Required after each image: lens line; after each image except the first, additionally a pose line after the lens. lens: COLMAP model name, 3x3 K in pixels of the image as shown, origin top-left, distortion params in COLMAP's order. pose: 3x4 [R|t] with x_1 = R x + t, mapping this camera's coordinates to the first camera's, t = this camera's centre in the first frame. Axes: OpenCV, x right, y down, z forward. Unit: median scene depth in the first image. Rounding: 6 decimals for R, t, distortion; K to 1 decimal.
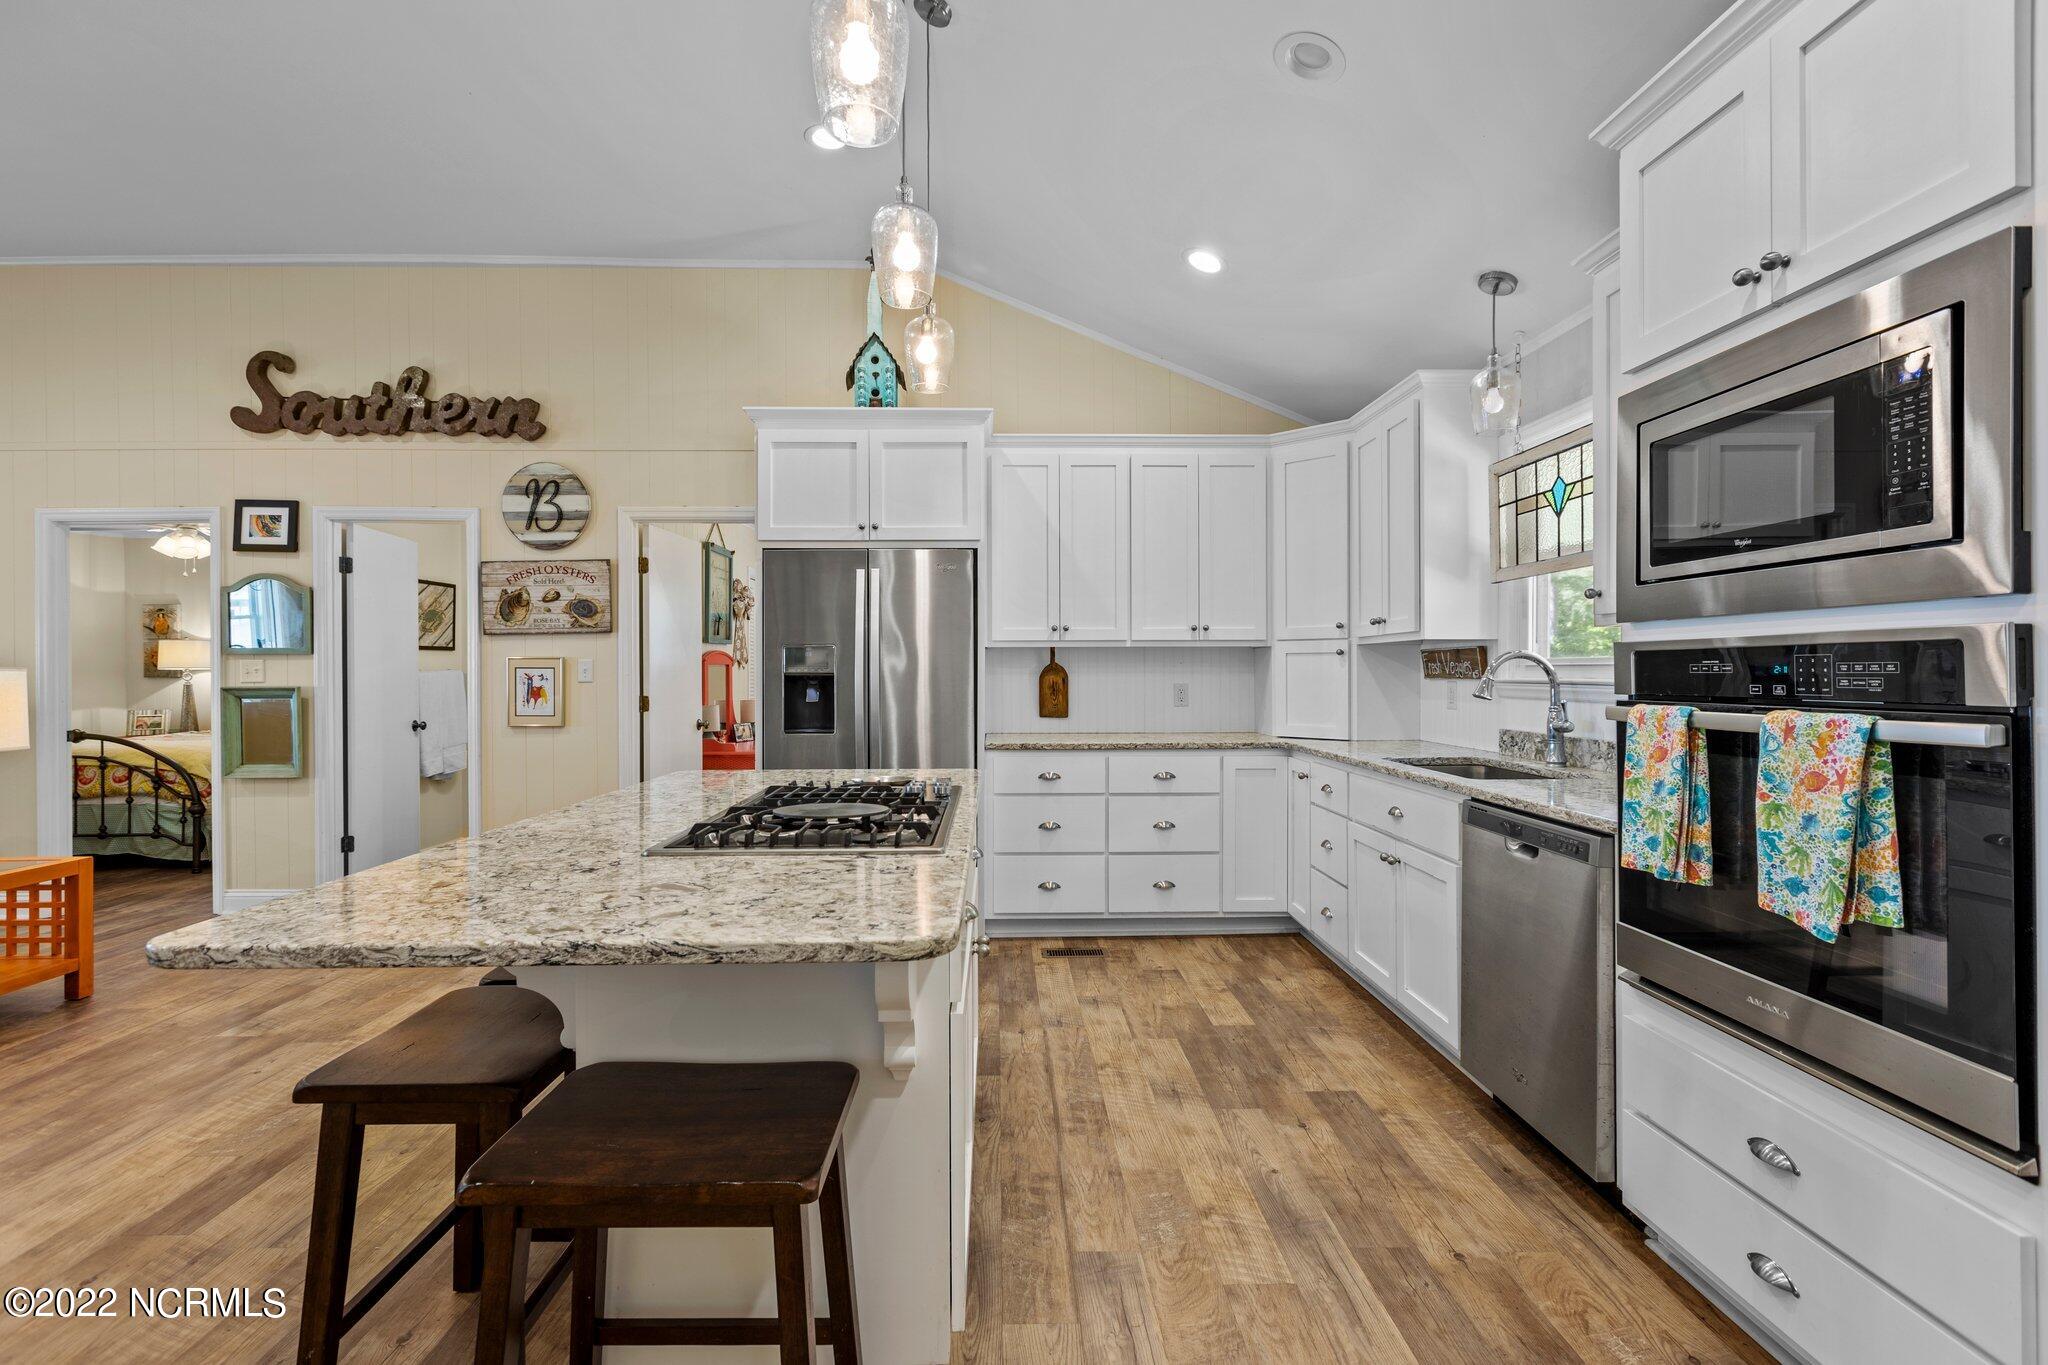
lens RADIAL K [[913.3, 0, 1012.6], [0, 913.3, 671.7], [0, 0, 1]] dist [0.003614, -0.000359]
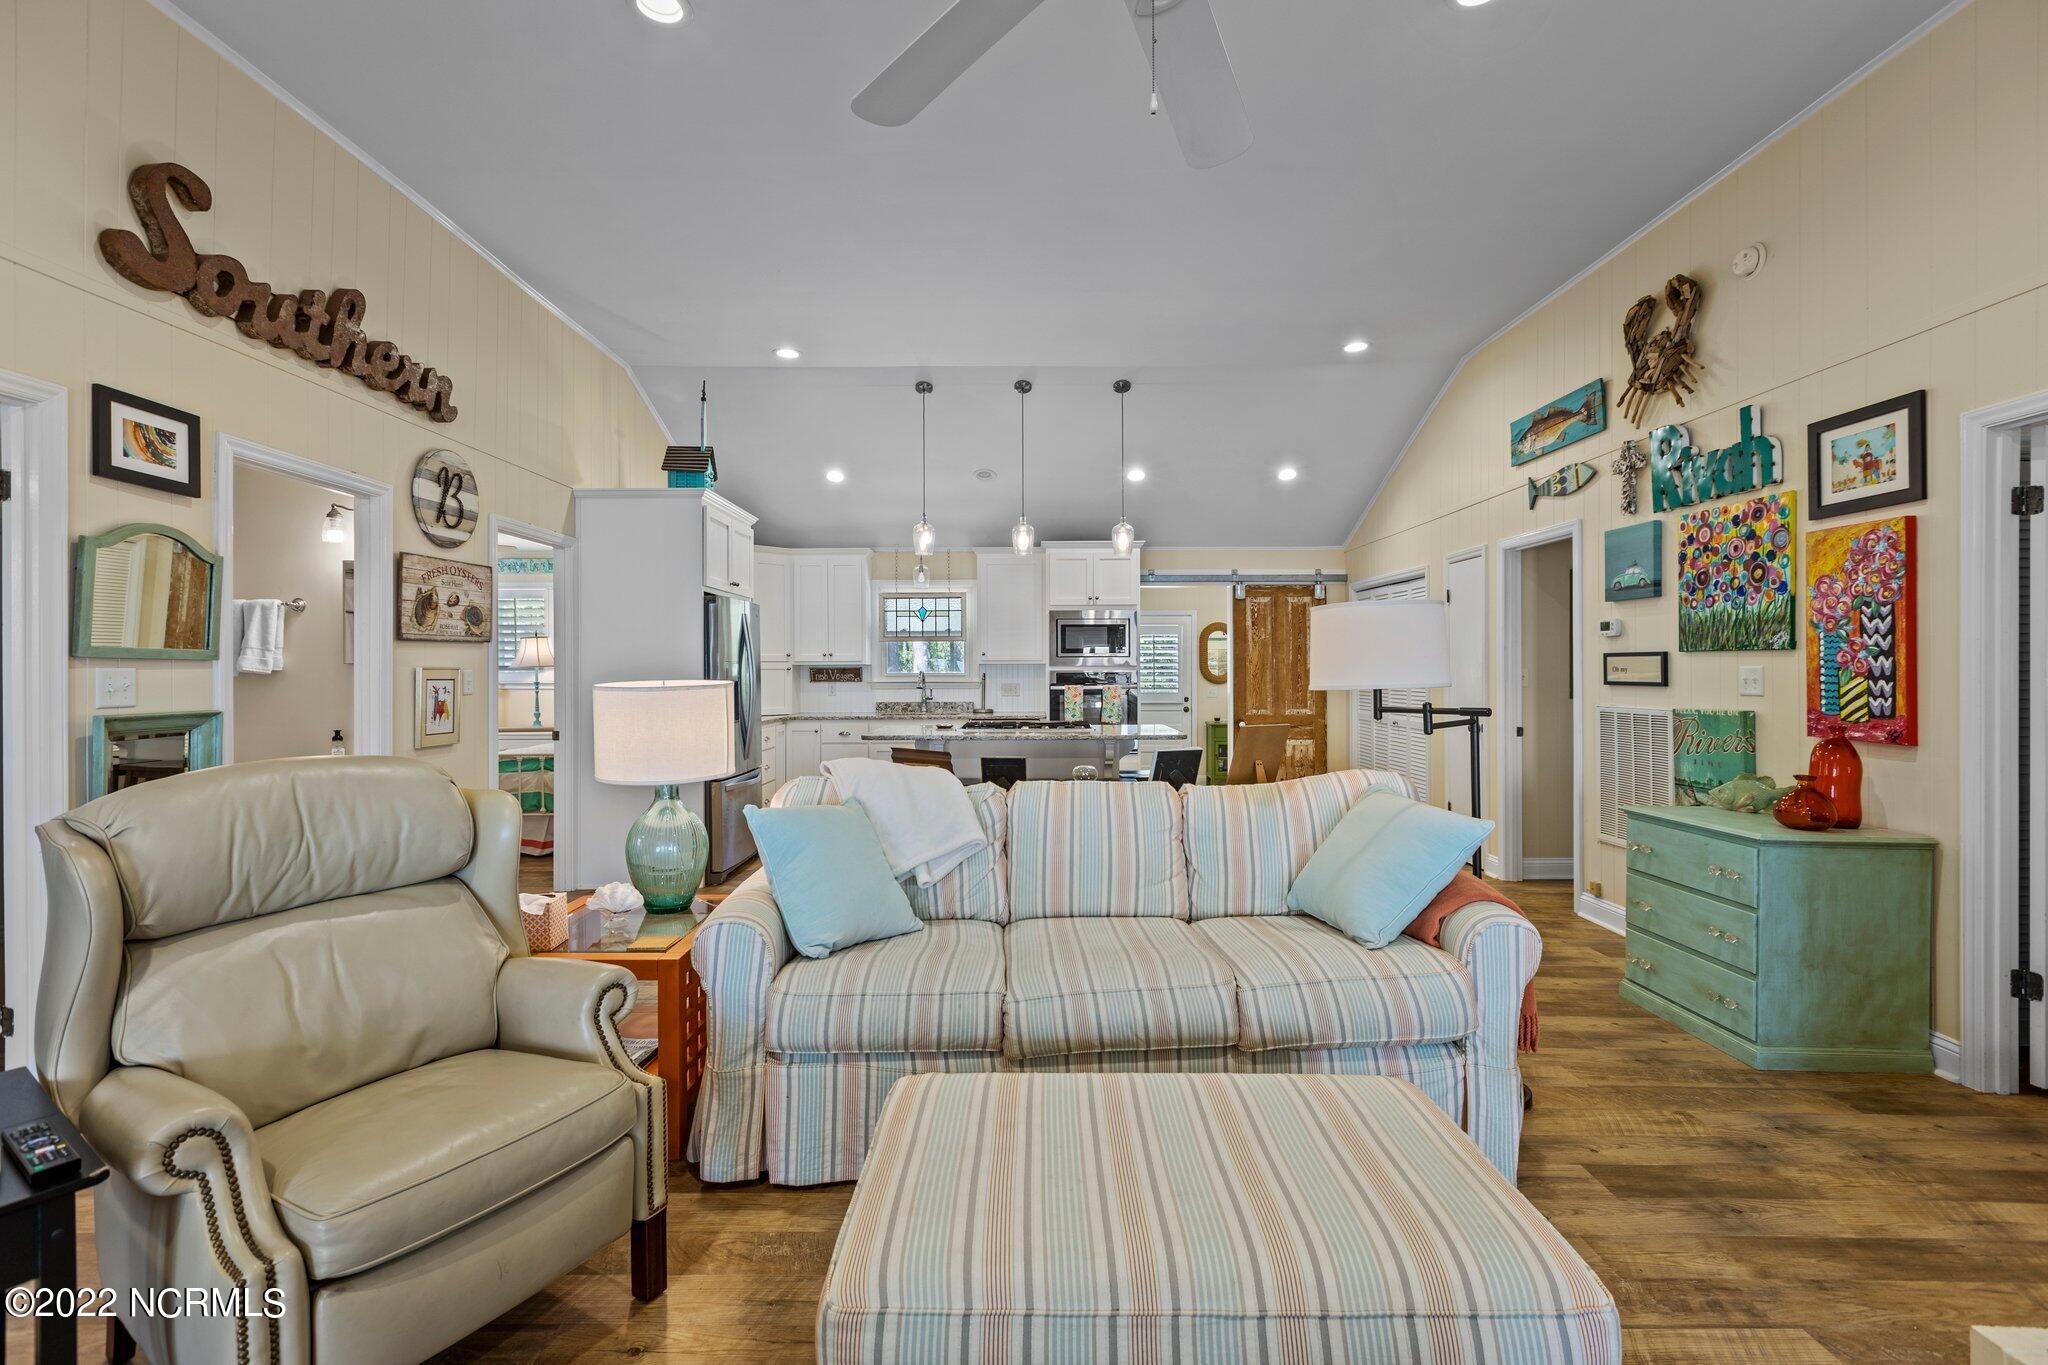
lens RADIAL K [[913.3, 0, 1018.2], [0, 913.3, 674.7], [0, 0, 1]] dist [0.003614, -0.000359]
pose [[0.029606, -0.000368, 0.999562, -1.396677], [0.005052, 0.999987, 0.000219, -0.006451], [-0.999549, 0.005043, 0.029608, 0.417185]]
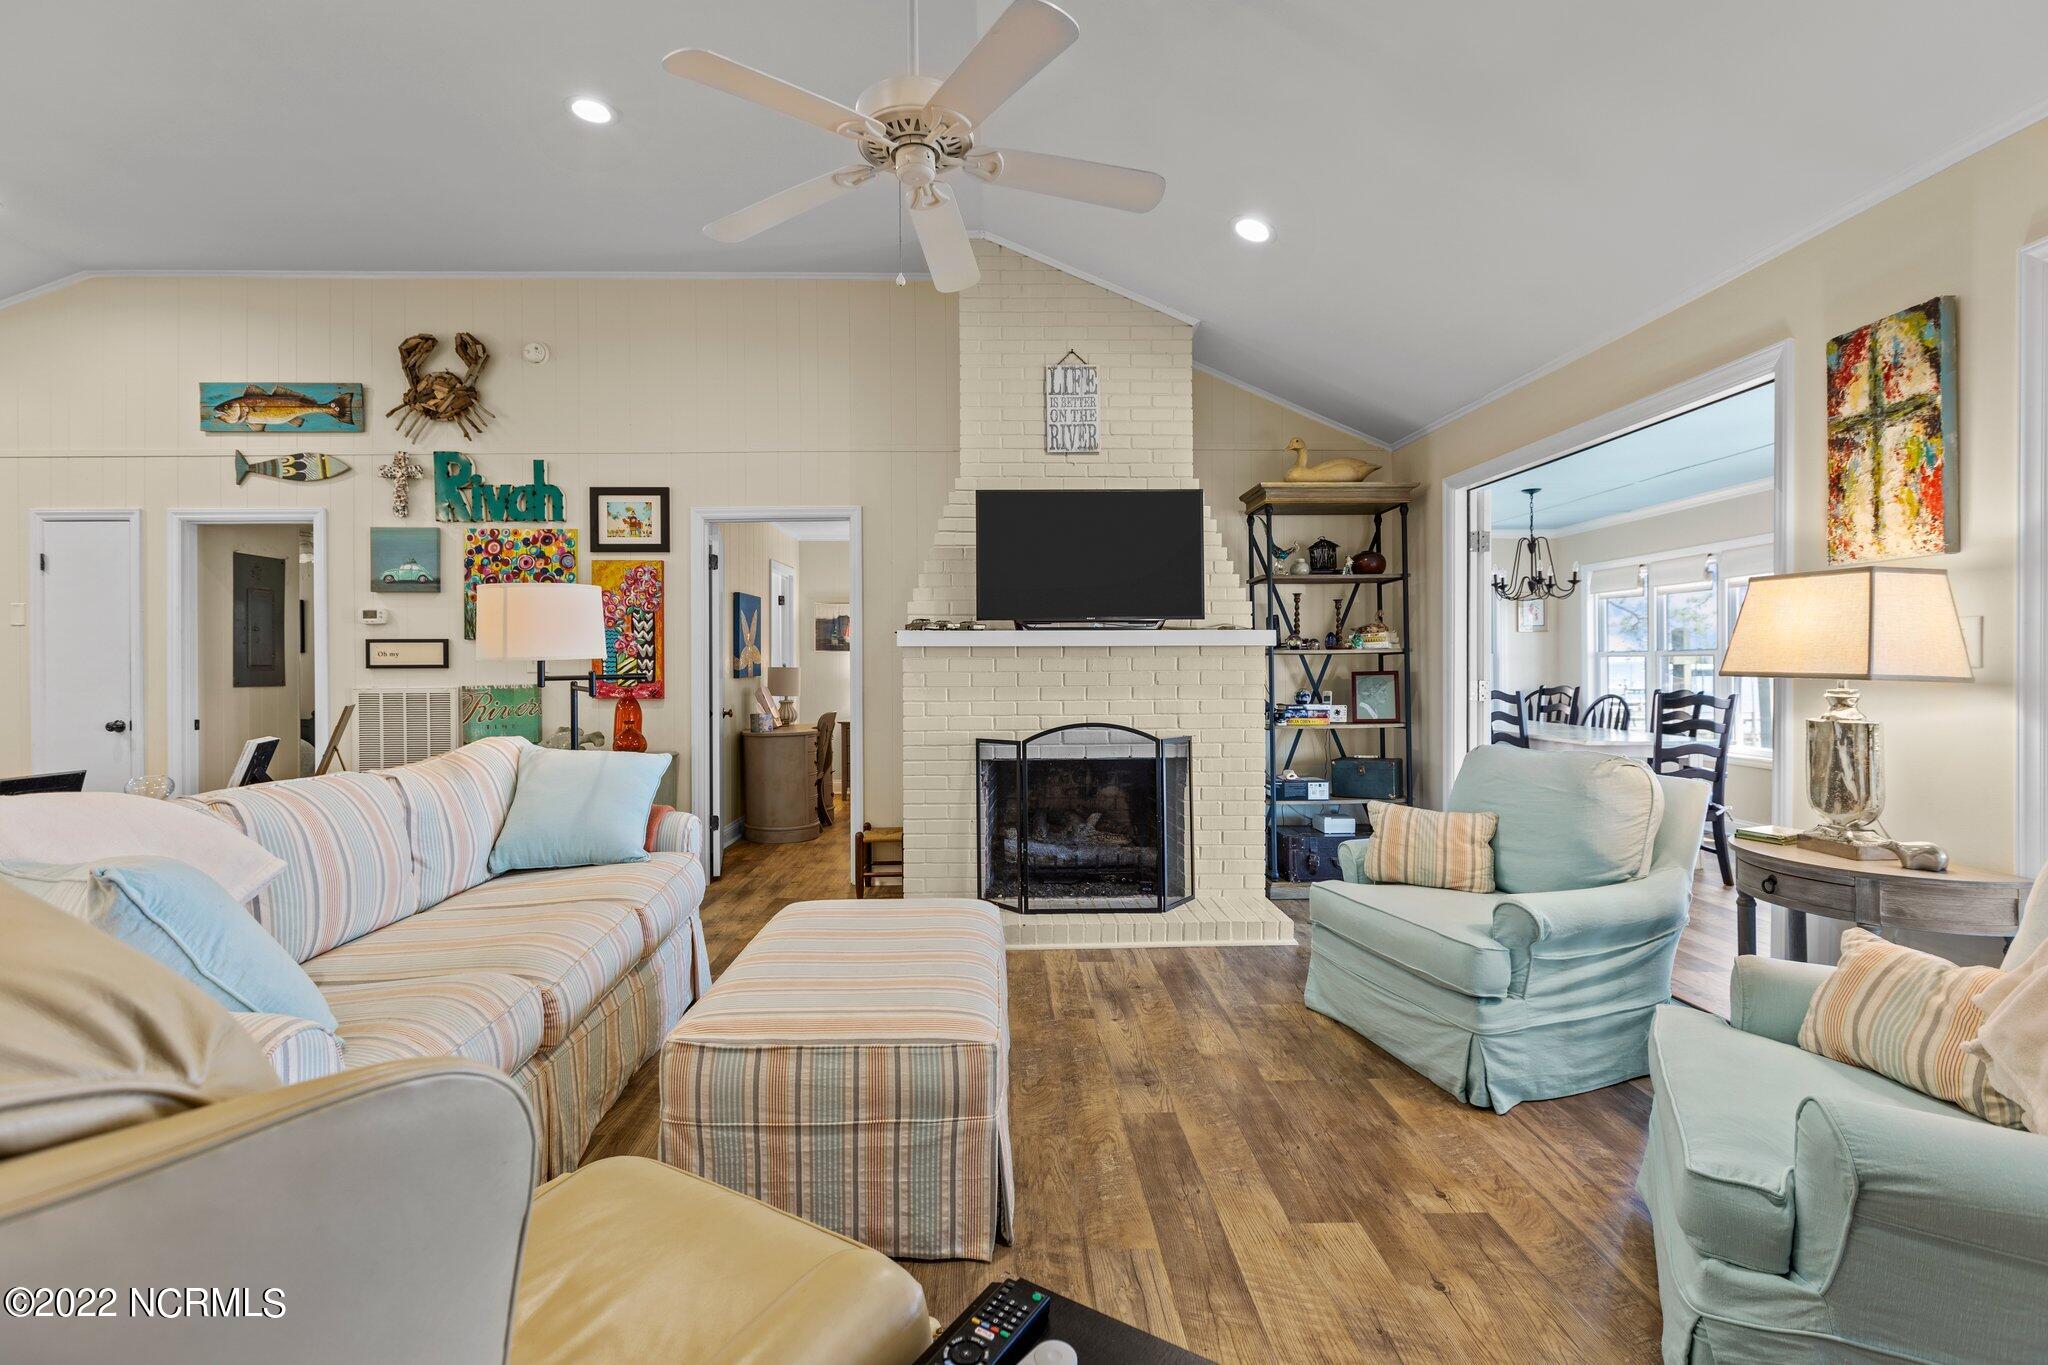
lens RADIAL K [[913.3, 0, 1018.8], [0, 913.3, 665.8], [0, 0, 1]] dist [0.003614, -0.000359]
pose [[-0.999827, 0.012353, -0.013906, -1.138238], [0.012305, 0.999918, 0.003524, 0.009935], [0.013948, 0.003353, -0.999897, 0.884587]]
